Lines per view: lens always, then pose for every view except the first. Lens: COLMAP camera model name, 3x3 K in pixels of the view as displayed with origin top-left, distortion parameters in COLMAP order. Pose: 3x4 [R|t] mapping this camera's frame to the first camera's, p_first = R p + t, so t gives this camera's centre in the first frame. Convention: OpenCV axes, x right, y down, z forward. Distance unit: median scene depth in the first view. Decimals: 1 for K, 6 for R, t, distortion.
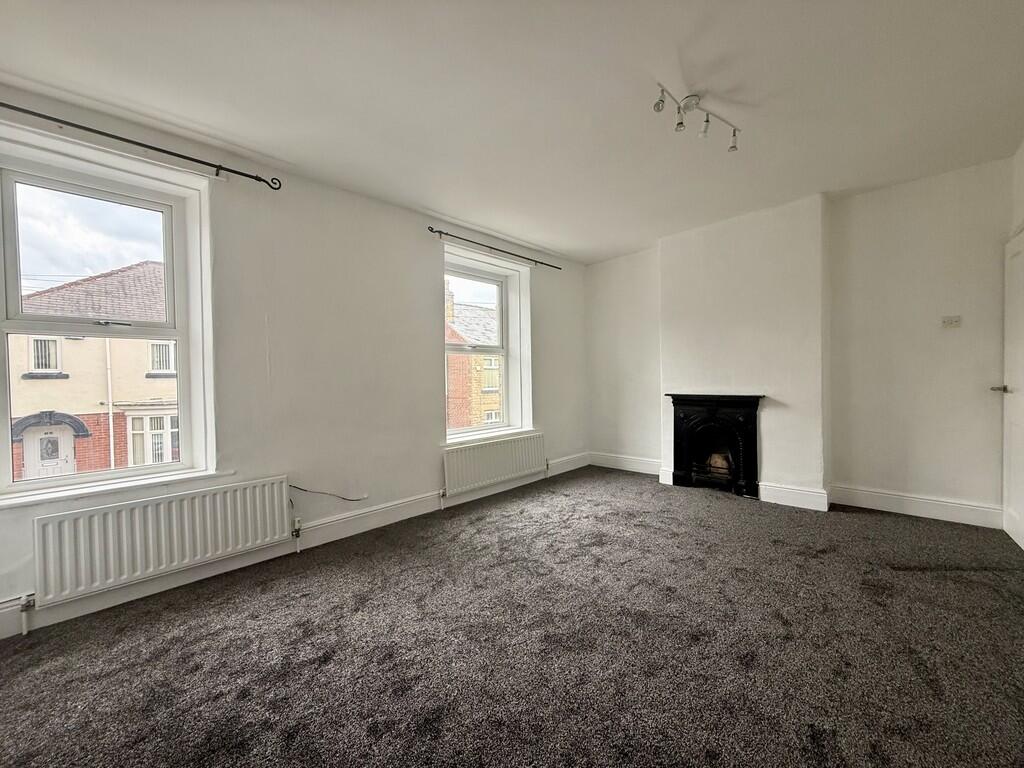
lens RADIAL K [[406.9, 0, 511.5], [0, 406.9, 383.6], [0, 0, 1]] dist [-0.003352, -0.001517]
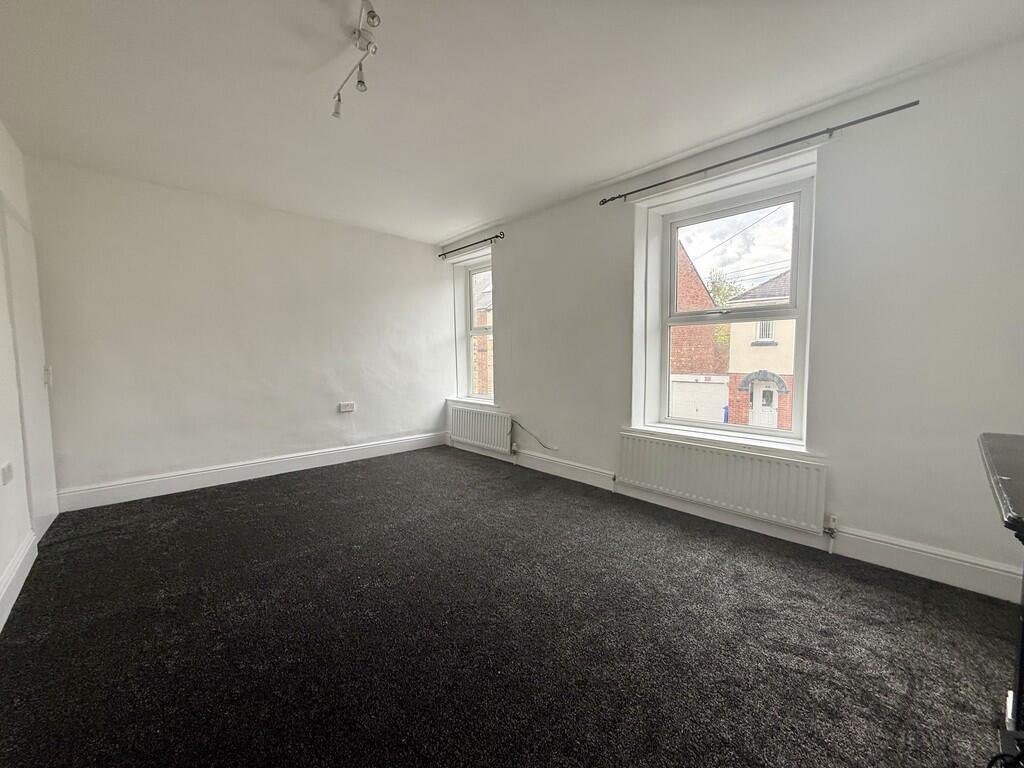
lens RADIAL K [[406.9, 0, 512.0], [0, 406.9, 385.4], [0, 0, 1]] dist [-0.003352, -0.001517]
pose [[-0.047887, 0.084085, -0.995307, 0.726483], [-0.015711, 0.996264, 0.084922, -0.020099], [0.998729, 0.019704, -0.046387, 0.746224]]
